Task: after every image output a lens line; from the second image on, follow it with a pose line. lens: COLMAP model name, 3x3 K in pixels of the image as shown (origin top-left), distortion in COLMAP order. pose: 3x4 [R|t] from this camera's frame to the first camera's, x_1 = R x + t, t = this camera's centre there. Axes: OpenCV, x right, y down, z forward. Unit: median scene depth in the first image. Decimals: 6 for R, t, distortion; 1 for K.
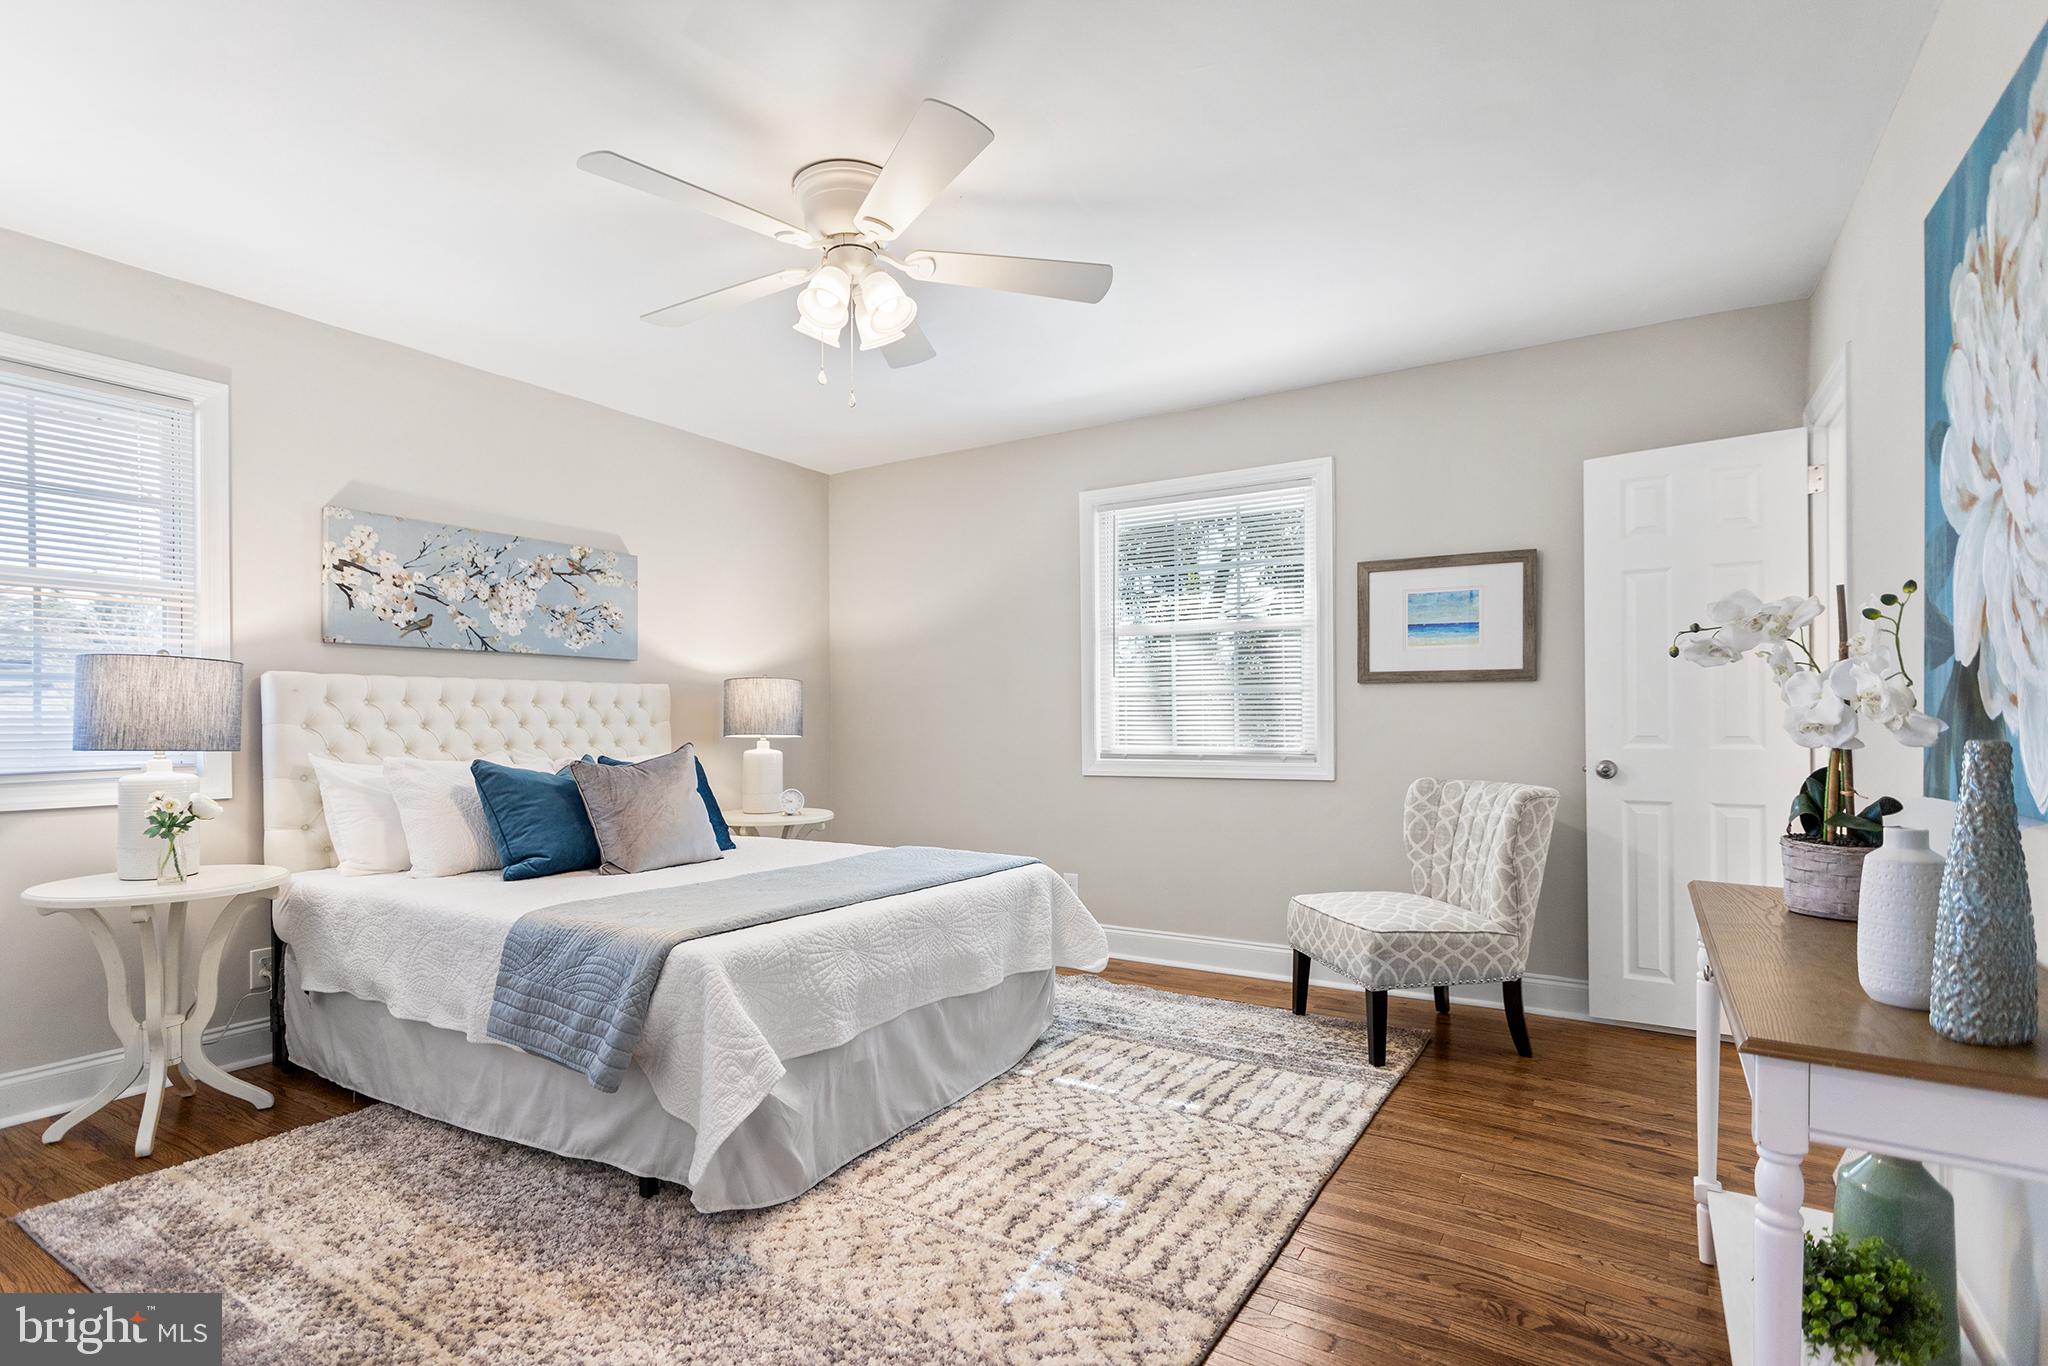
lens RADIAL K [[986.5, 0, 1002.5], [0, 986.5, 711.8], [0, 0, 1]] dist [0.002766, 0.001043]
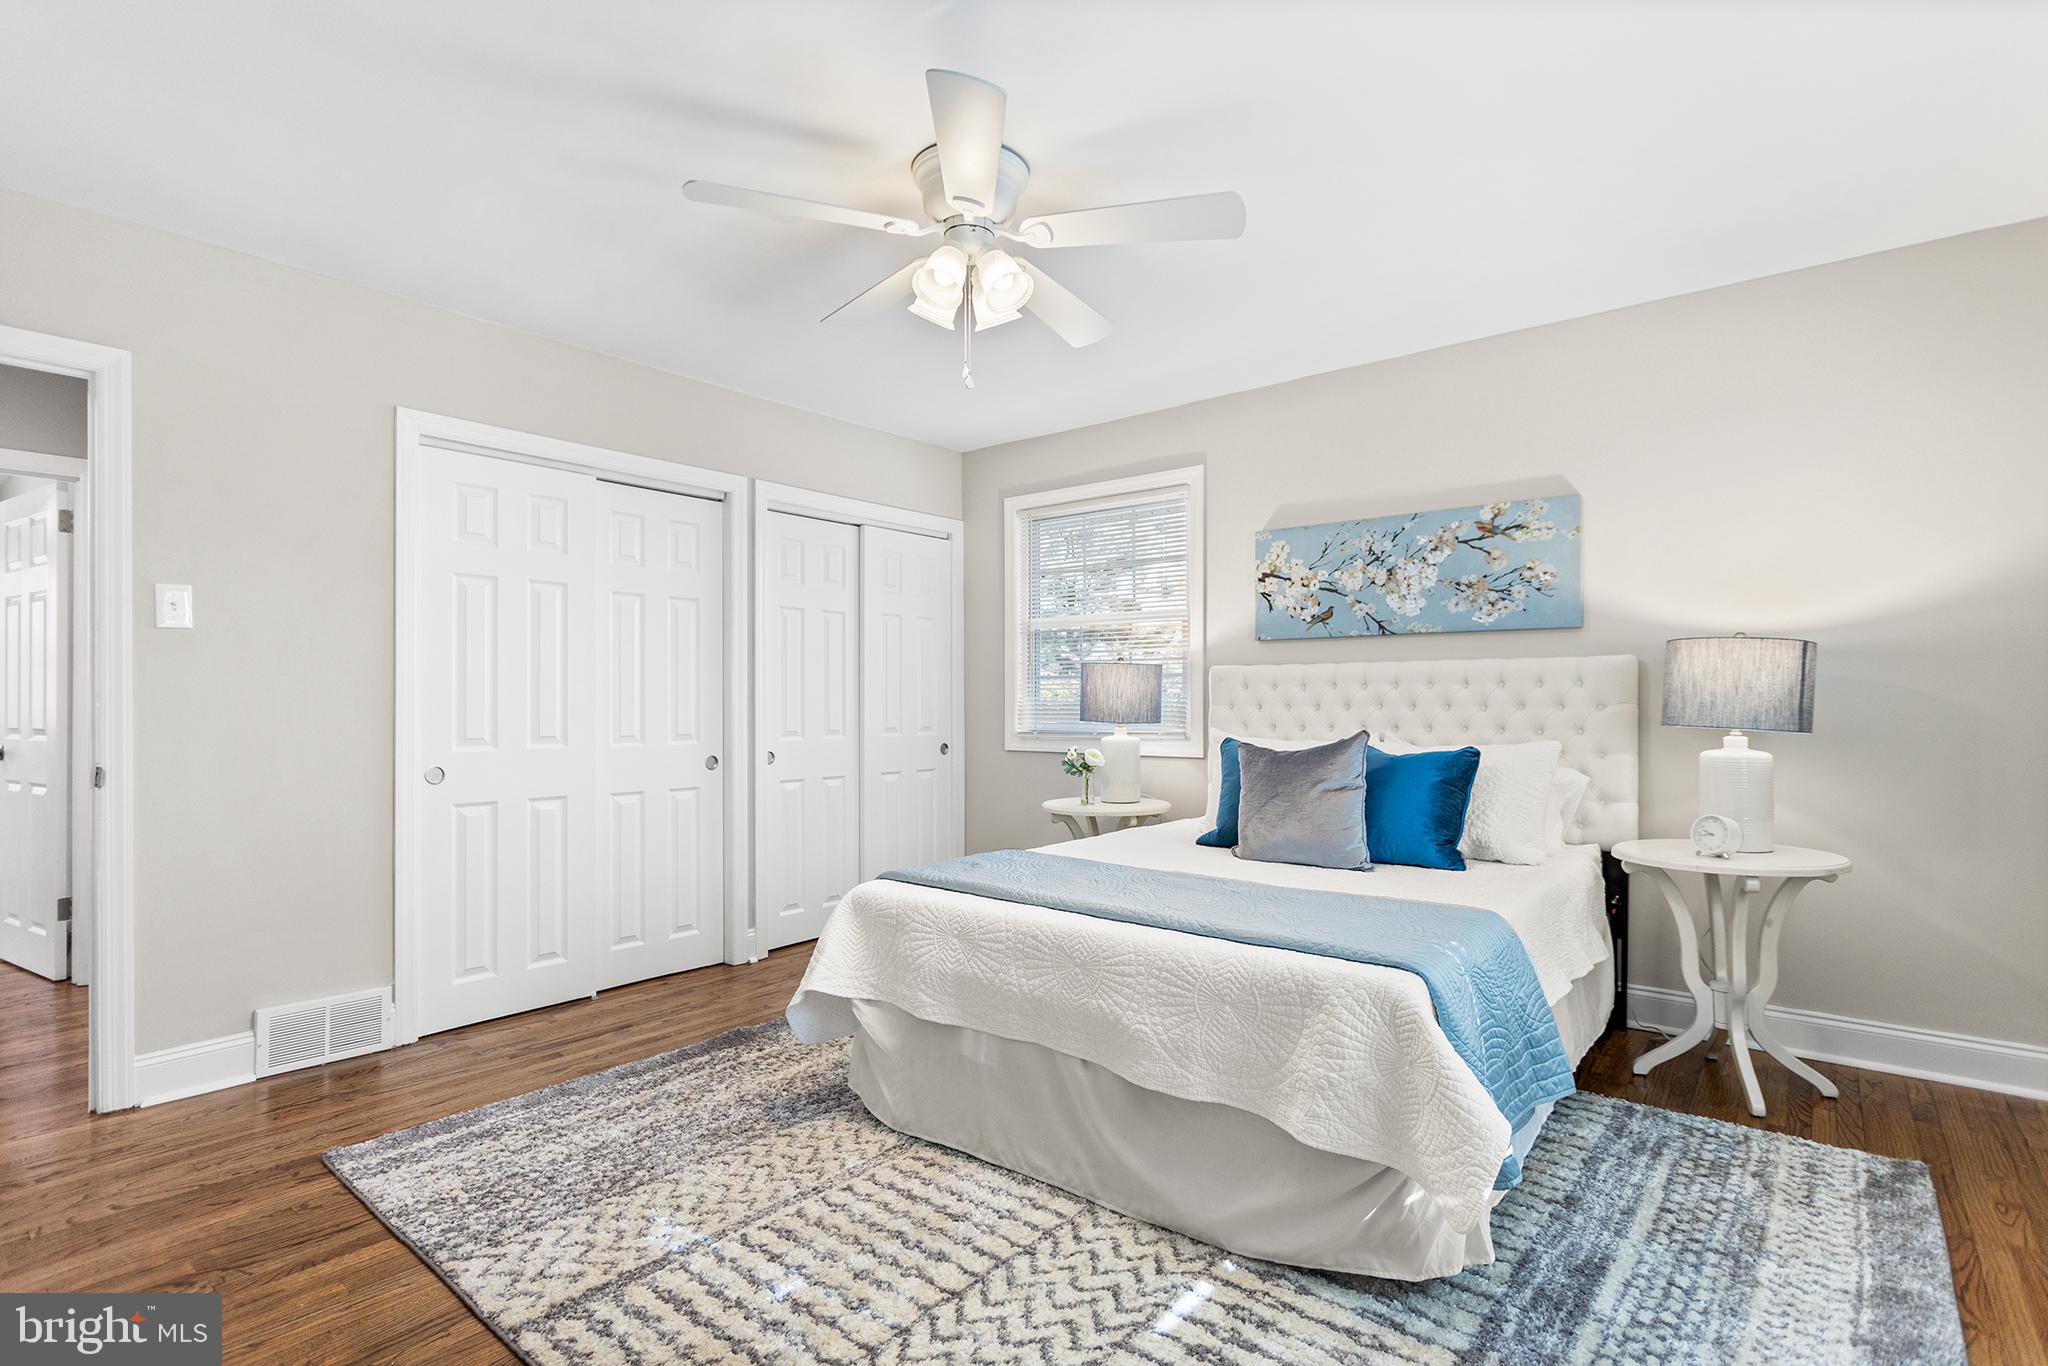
lens RADIAL K [[986.5, 0, 1040.1], [0, 986.5, 681.3], [0, 0, 1]] dist [0.002766, 0.001043]
pose [[-0.102981, -0.014792, -0.994573, 0.561988], [0.011342, 0.999807, -0.016044, -0.000867], [0.994619, -0.012933, -0.102793, 0.800006]]
